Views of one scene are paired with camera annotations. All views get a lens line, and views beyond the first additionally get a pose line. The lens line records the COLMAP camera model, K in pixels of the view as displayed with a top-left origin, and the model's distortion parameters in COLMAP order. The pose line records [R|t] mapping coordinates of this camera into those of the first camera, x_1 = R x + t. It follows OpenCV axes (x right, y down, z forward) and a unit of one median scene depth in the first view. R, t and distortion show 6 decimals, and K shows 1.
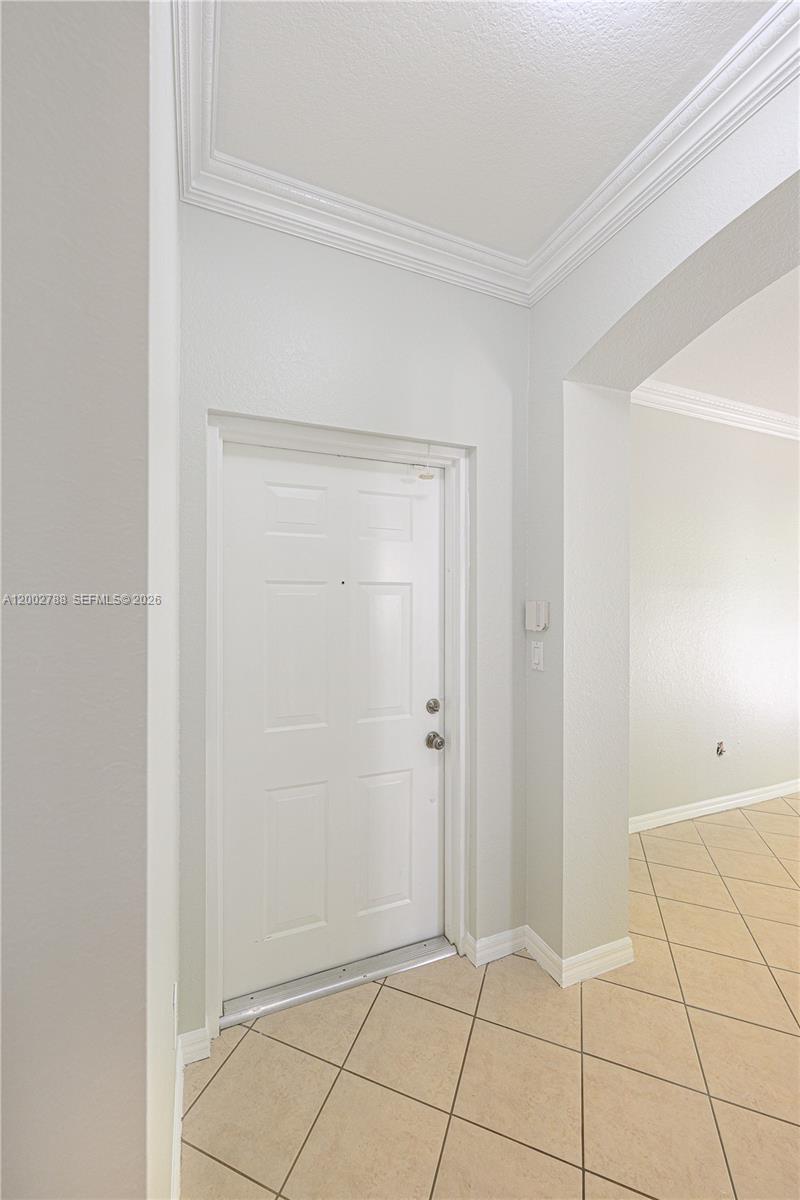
lens RADIAL K [[478.0, 0, 397.1], [0, 478.0, 595.3], [0, 0, 1]] dist [-0.000580, -0.000011]
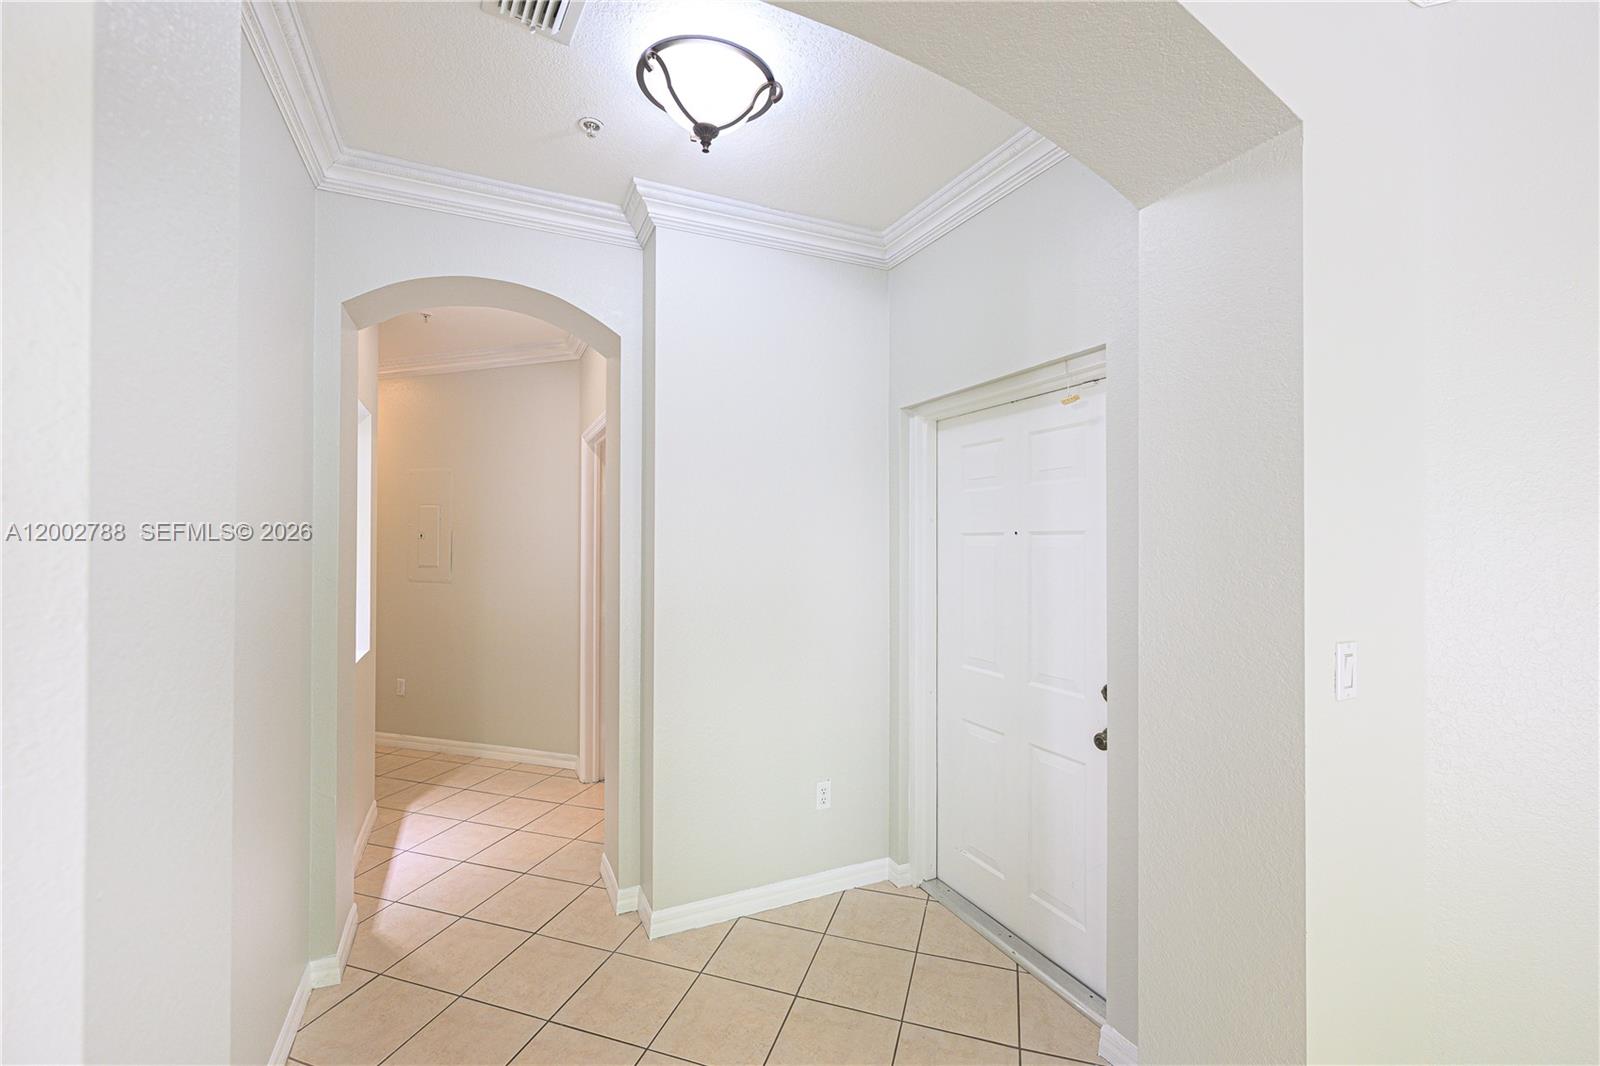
lens RADIAL K [[637.3, 0, 792.4], [0, 637.3, 535.6], [0, 0, 1]] dist [-0.000580, -0.000011]
pose [[0.066827, -0.014229, -0.997663, 1.130914], [-0.002426, 0.999893, -0.014423, -0.001447], [0.997762, 0.003384, 0.066785, 0.467615]]
